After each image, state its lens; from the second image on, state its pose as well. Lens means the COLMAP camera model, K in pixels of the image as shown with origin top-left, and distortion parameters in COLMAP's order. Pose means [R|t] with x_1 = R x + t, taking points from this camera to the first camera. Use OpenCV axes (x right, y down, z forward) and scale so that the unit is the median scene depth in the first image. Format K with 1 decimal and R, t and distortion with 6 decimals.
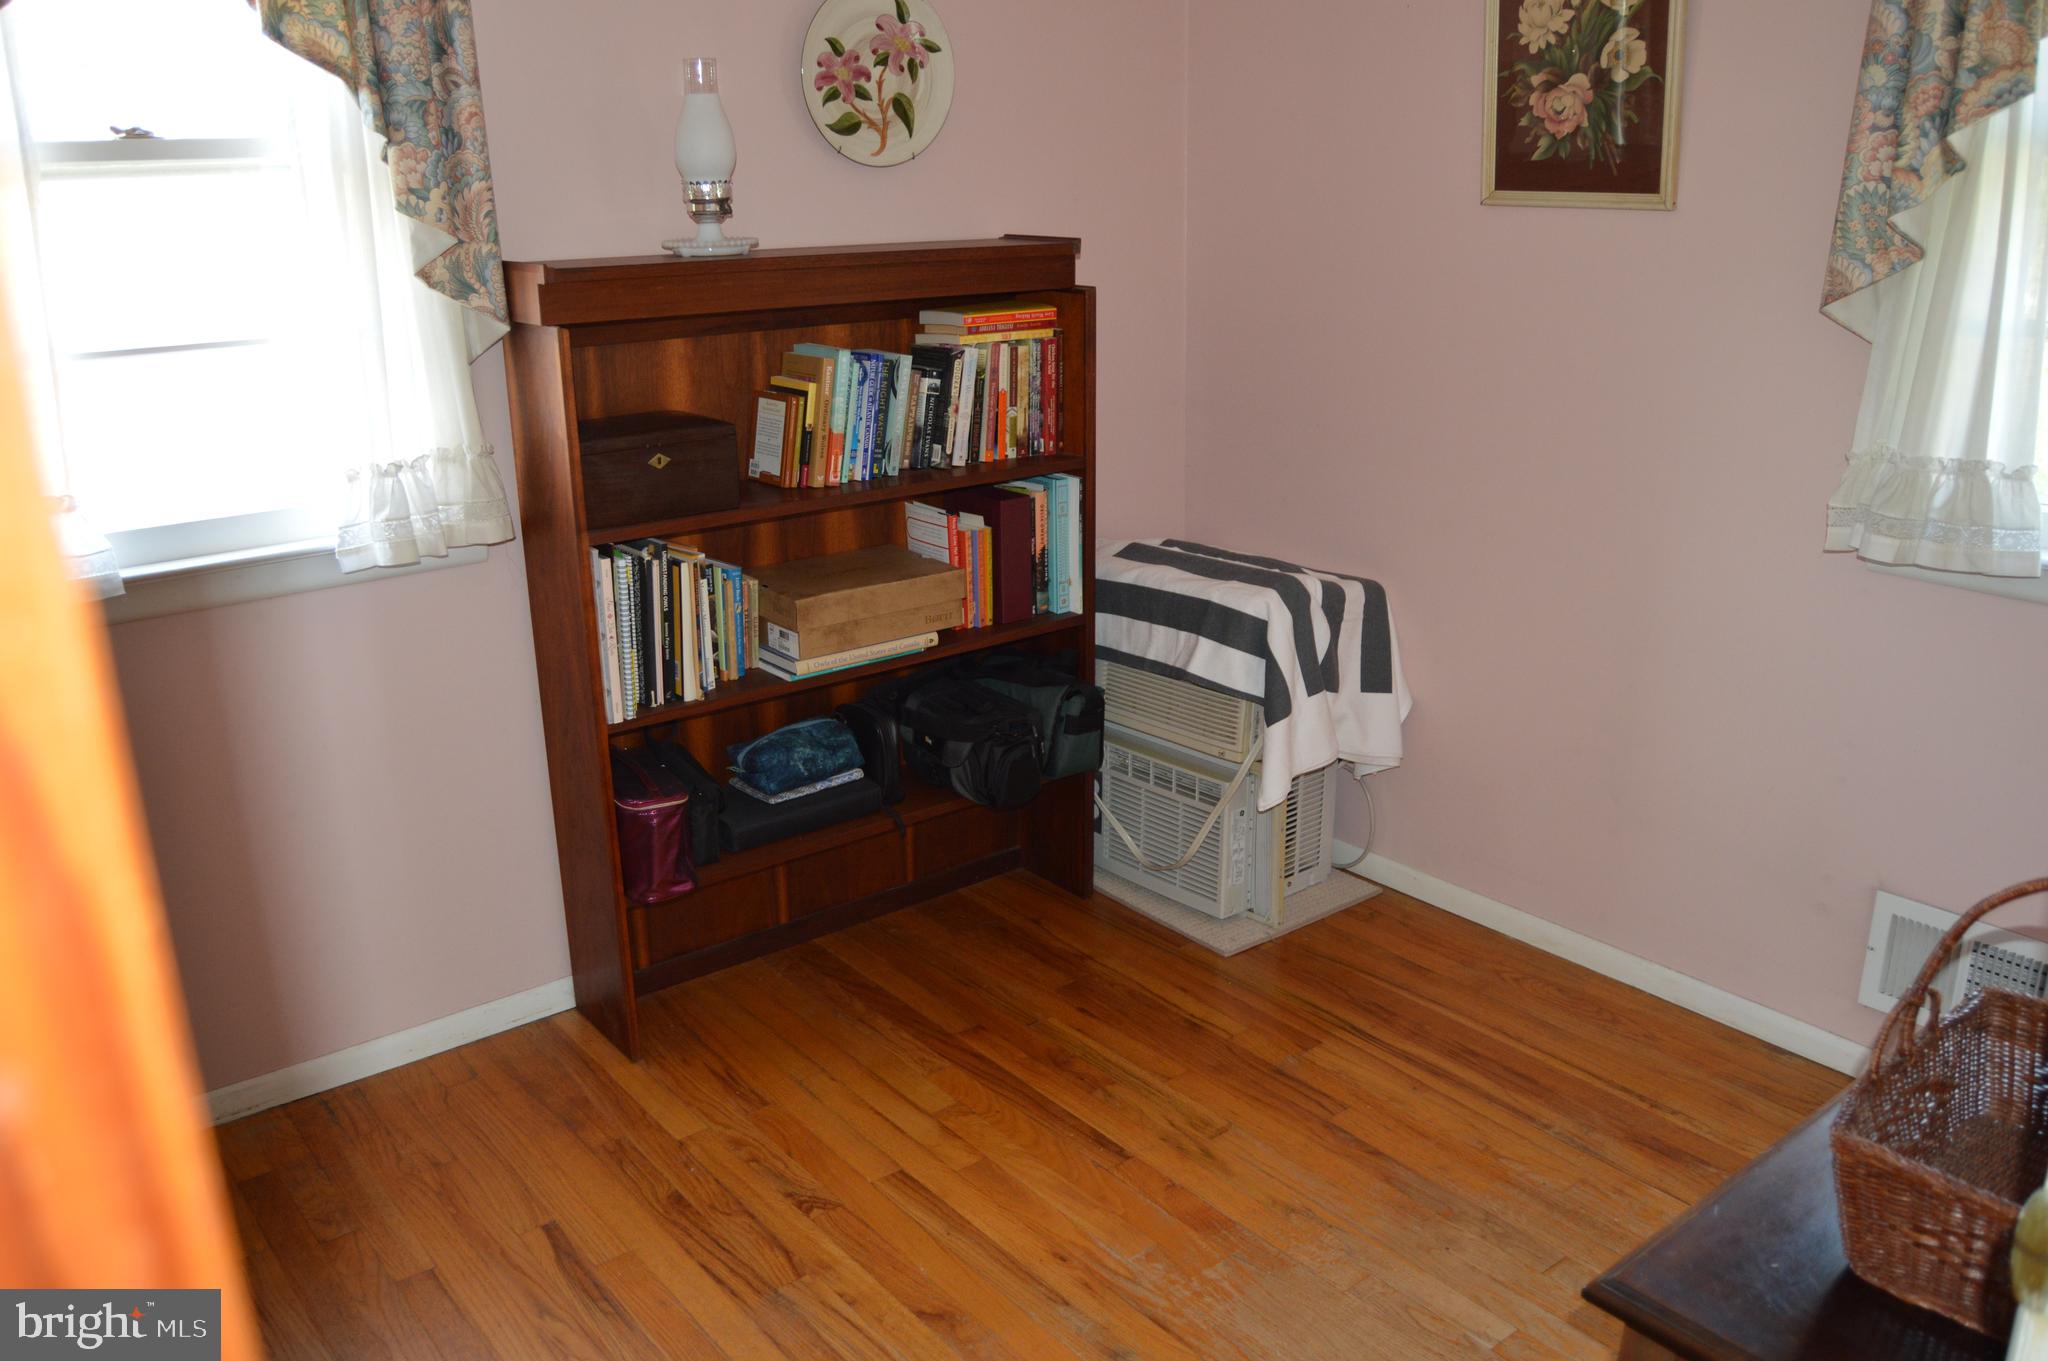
lens RADIAL K [[1634.7, 0, 1029.1], [0, 1634.7, 678.4], [0, 0, 1]] dist [-0.047326, 0.010798]
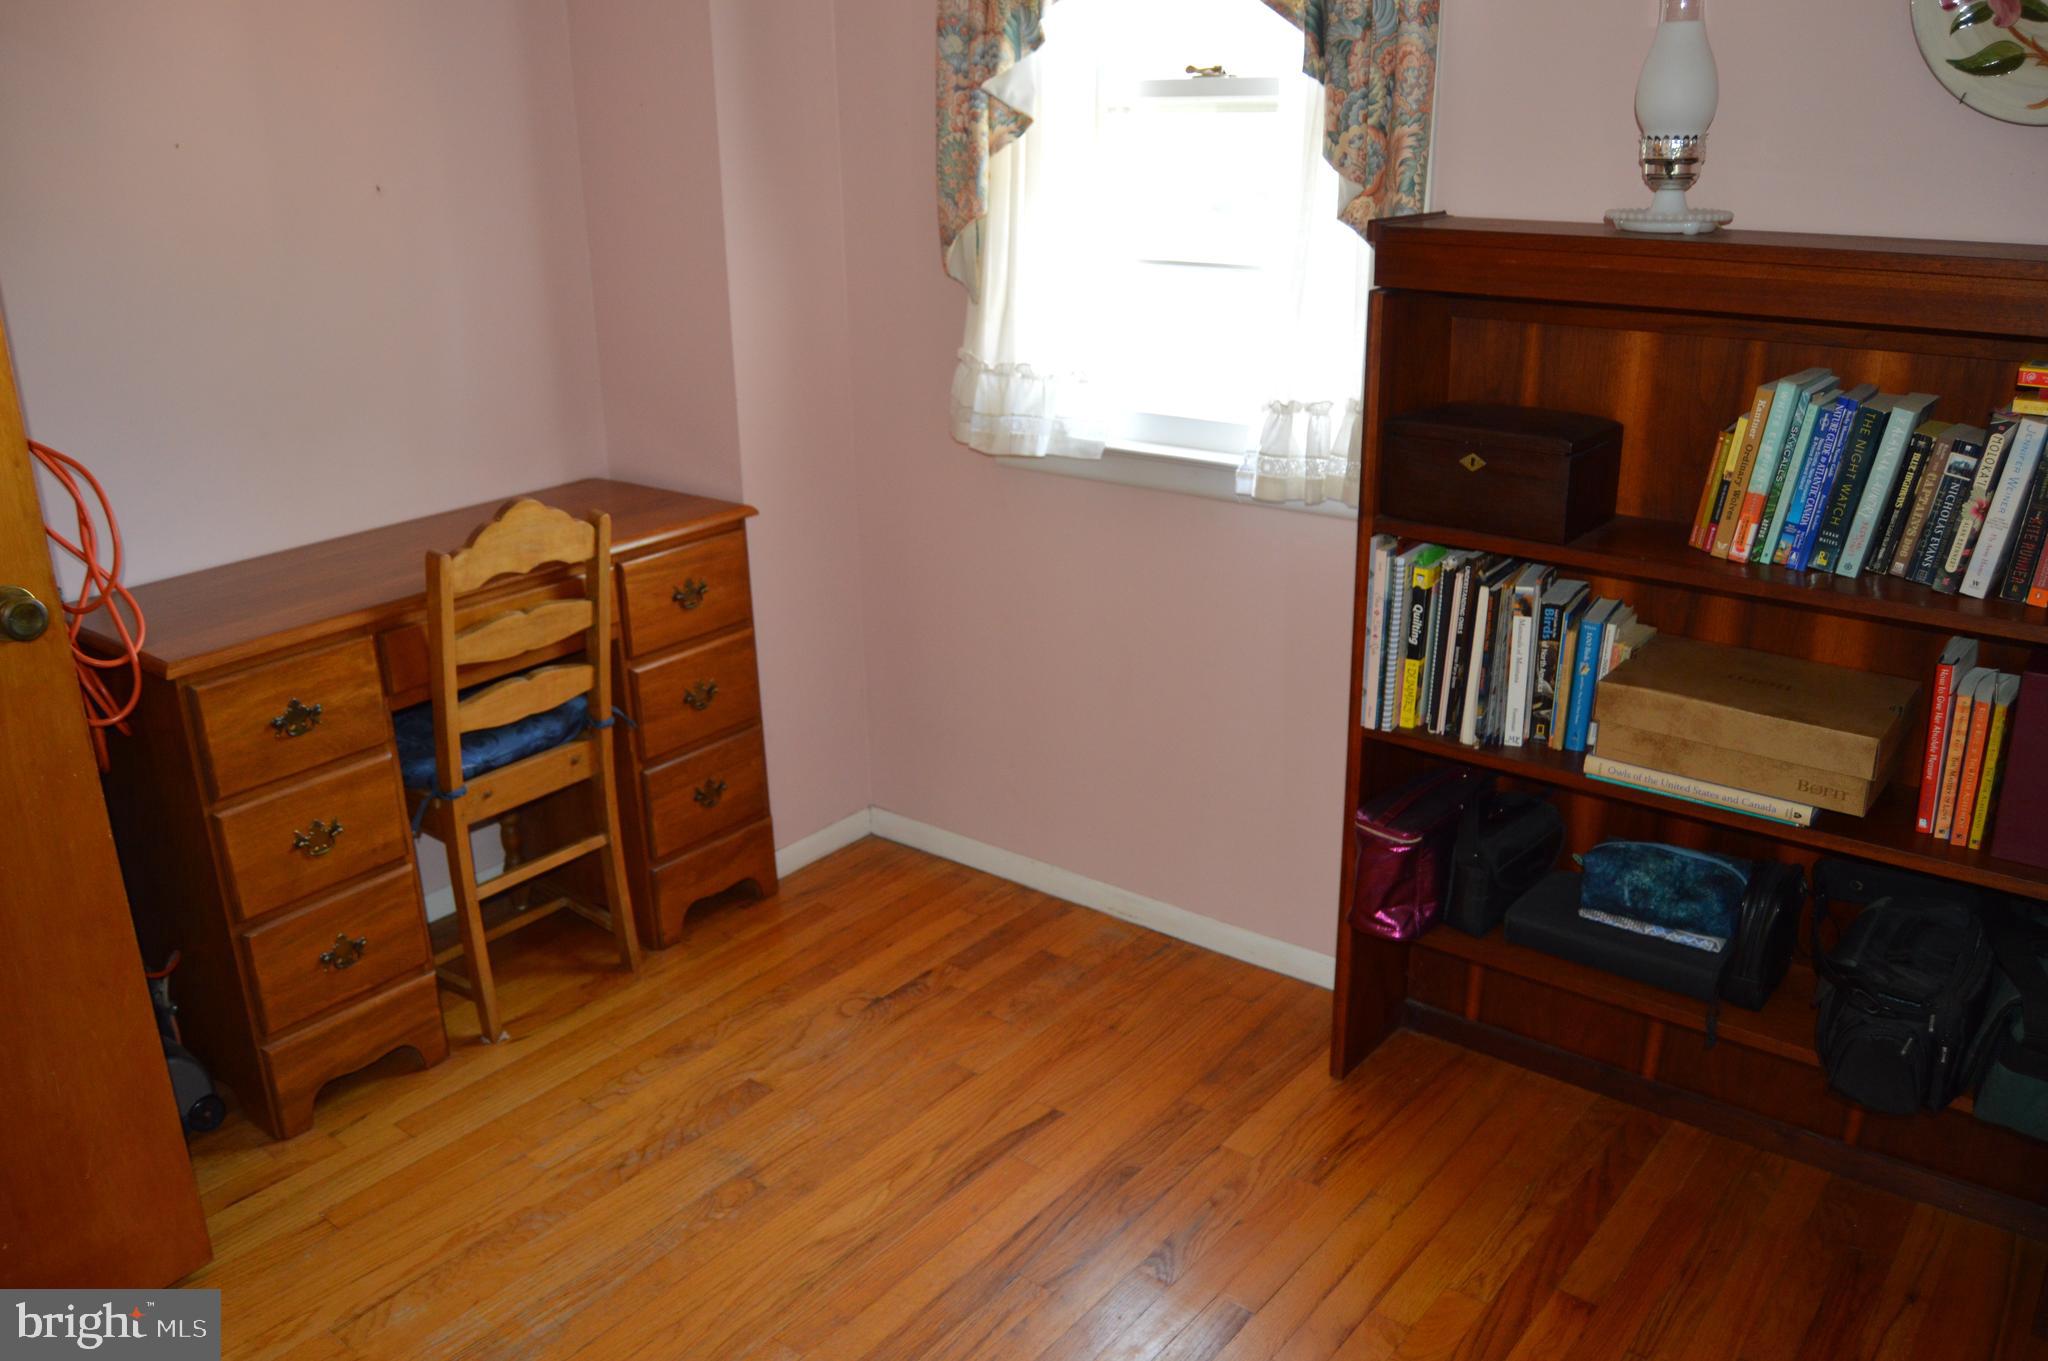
lens RADIAL K [[1634.7, 0, 1032.1], [0, 1634.7, 684.5], [0, 0, 1]] dist [-0.047326, 0.010798]
pose [[0.242641, 0.338156, -0.909272, 0.490476], [-0.286846, 0.920381, 0.265742, -0.171670], [0.926739, 0.196341, 0.320321, 0.490564]]
